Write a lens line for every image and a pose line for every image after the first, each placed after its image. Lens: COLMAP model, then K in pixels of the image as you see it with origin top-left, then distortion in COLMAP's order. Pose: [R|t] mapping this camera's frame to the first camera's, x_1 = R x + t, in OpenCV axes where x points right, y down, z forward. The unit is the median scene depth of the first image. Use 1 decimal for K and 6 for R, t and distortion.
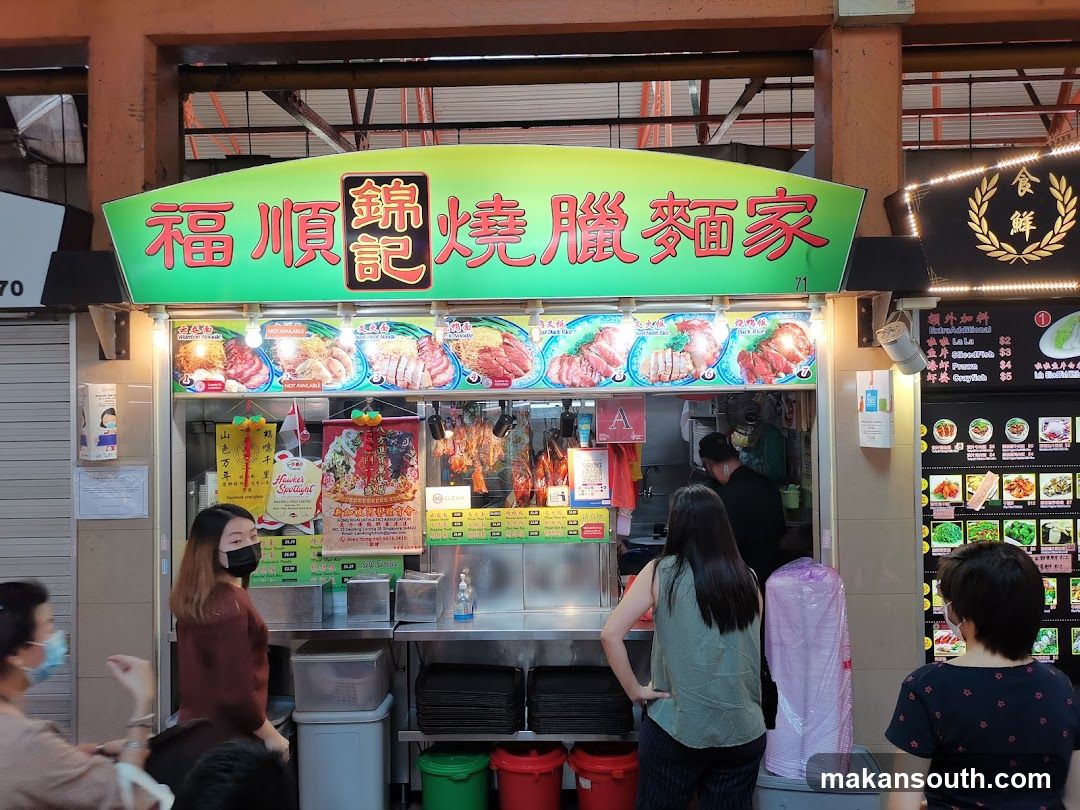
lens RADIAL K [[839.0, 0, 540.0], [0, 839.0, 405.0], [0, 0, 1]] dist [0.094683, -0.146030]
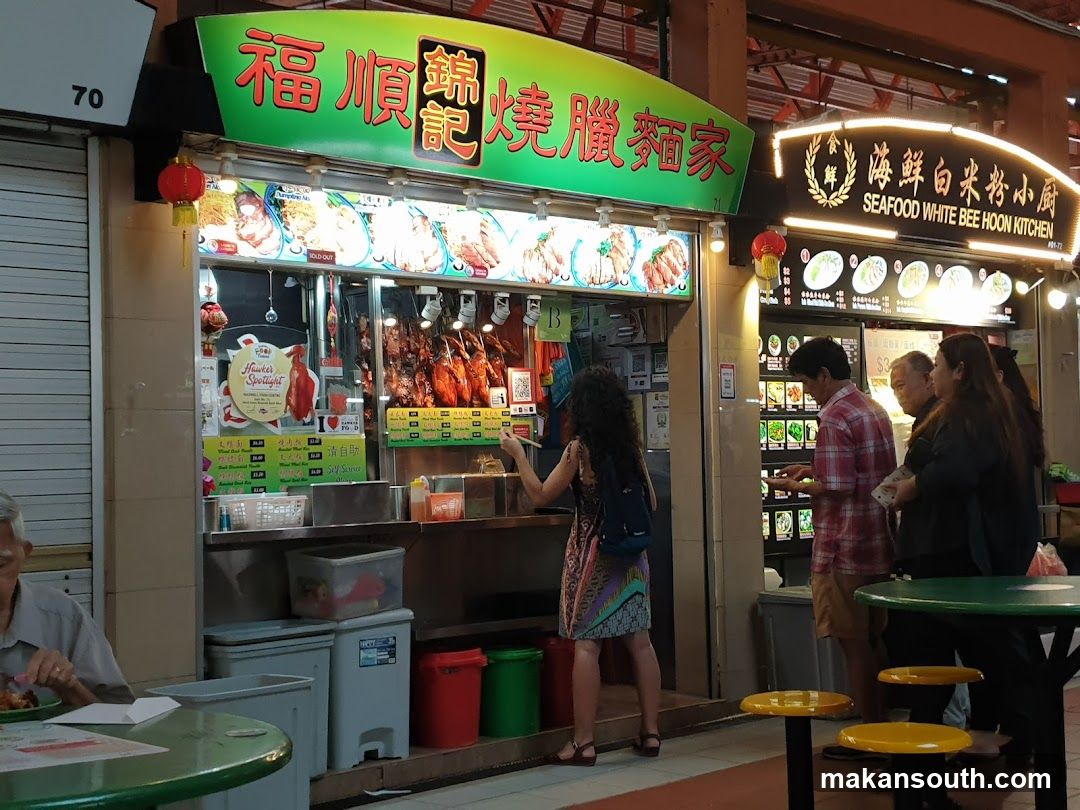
lens RADIAL K [[1617.4, 0, 540.0], [0, 1617.4, 405.0], [0, 0, 1]] dist [0.404118, -1.959710]
pose [[0.698076, 0.024033, 0.715621, -1.445809], [0.004221, 0.999281, -0.037677, 0.213836], [-0.716012, 0.029322, 0.697472, -0.378827]]
